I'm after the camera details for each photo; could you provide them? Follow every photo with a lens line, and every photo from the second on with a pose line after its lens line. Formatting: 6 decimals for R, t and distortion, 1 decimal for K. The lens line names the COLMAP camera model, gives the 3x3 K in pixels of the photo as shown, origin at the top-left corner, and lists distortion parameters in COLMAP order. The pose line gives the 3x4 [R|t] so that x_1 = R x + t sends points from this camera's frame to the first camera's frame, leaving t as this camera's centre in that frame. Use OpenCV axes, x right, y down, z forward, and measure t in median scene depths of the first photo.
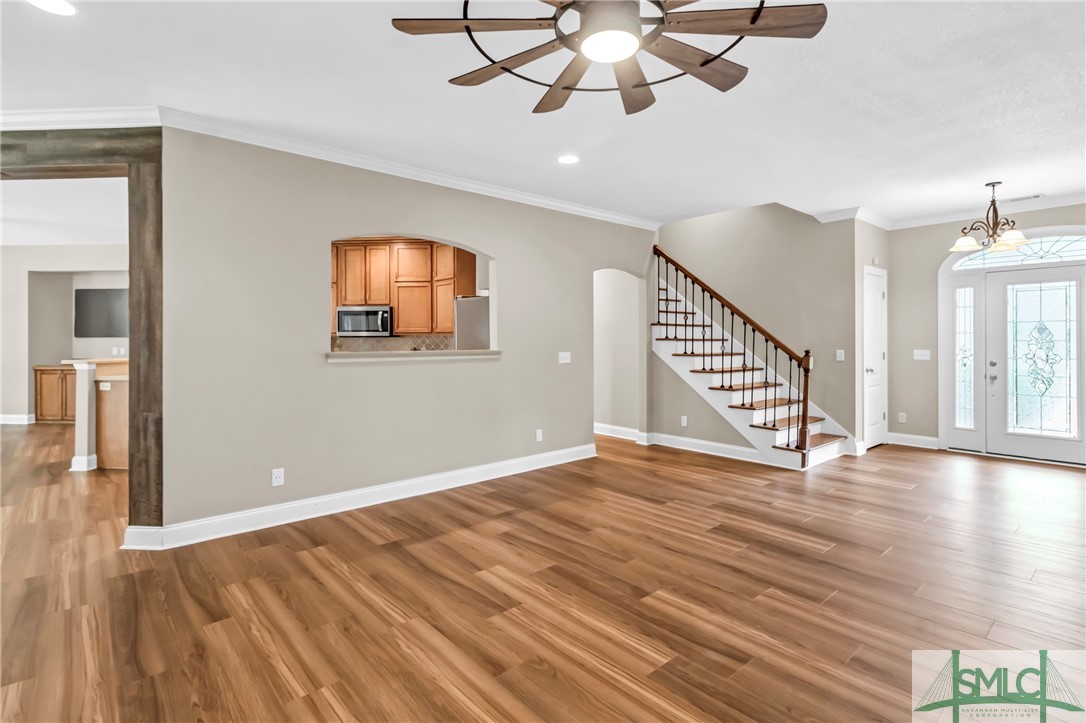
lens RADIAL K [[522.4, 0, 547.0], [0, 522.4, 335.7], [0, 0, 1]] dist [0.003652, 0.000409]
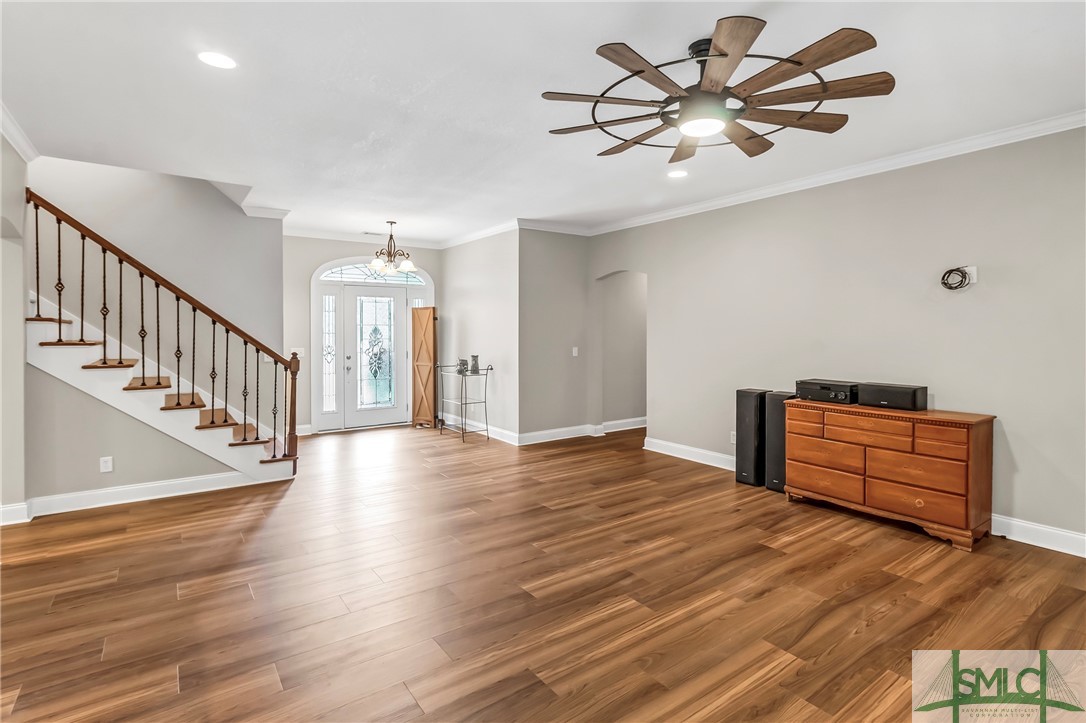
lens RADIAL K [[538.0, 0, 547.4], [0, 538.0, 332.3], [0, 0, 1]] dist [0.000262, -0.000097]
pose [[0.105295, -0.000829, 0.994441, -0.431611], [-0.005156, 0.999986, 0.001379, -0.012880], [-0.994428, -0.005273, 0.105289, 0.422960]]
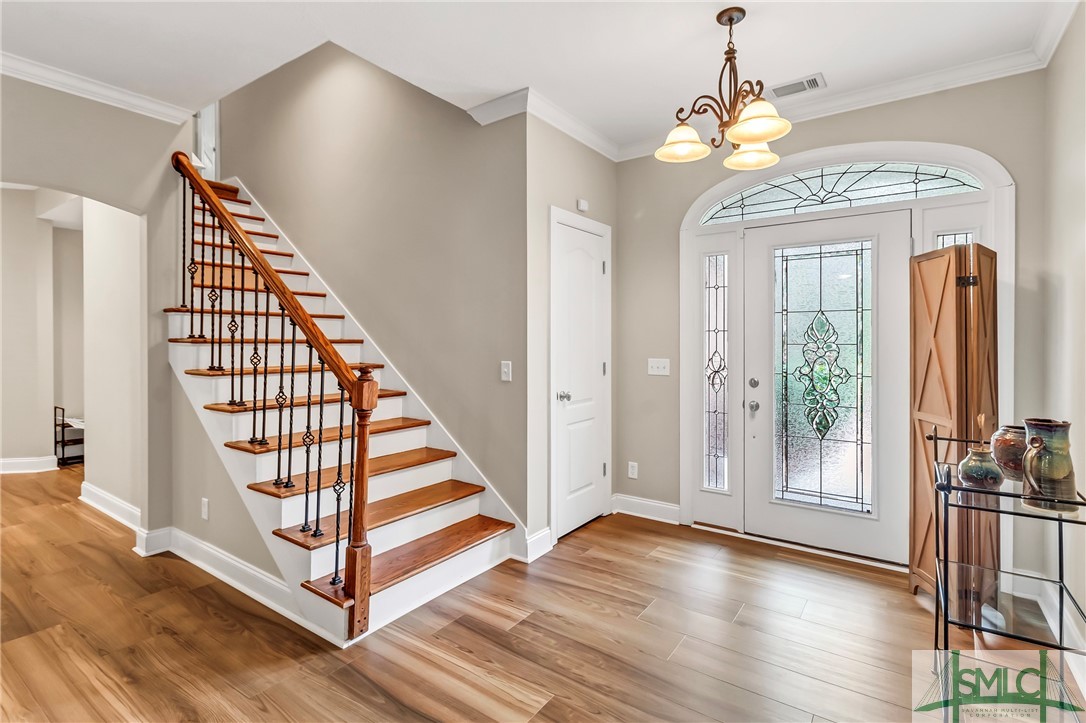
lens RADIAL K [[521.7, 0, 539.2], [0, 521.7, 338.8], [0, 0, 1]] dist [0.000588, 0.000443]
pose [[0.973668, 0.002194, 0.227962, 0.528692], [-0.003233, 0.999986, 0.004185, 0.002437], [-0.227949, -0.004812, 0.973661, 0.529997]]
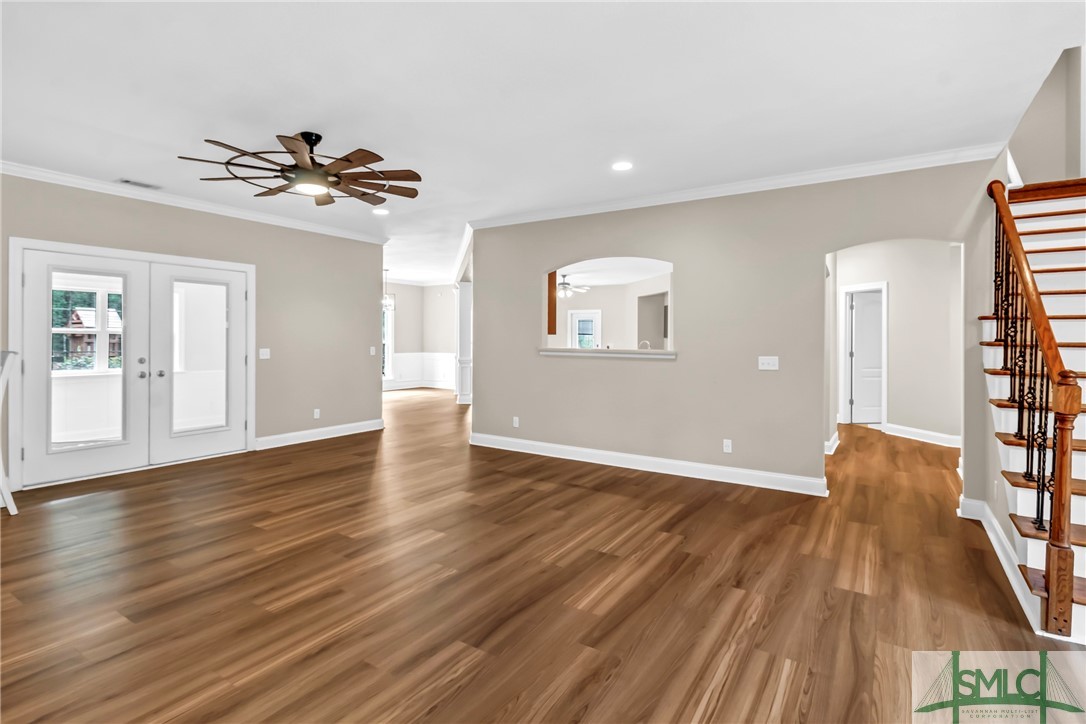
lens RADIAL K [[534.4, 0, 563.2], [0, 534.4, 334.8], [0, 0, 1]] dist [0.000569, 0.000003]
pose [[0.289477, -0.000371, -0.957185, 0.789536], [-0.002349, 0.999997, -0.001098, -0.001950], [0.957182, 0.002566, 0.289475, 0.451643]]
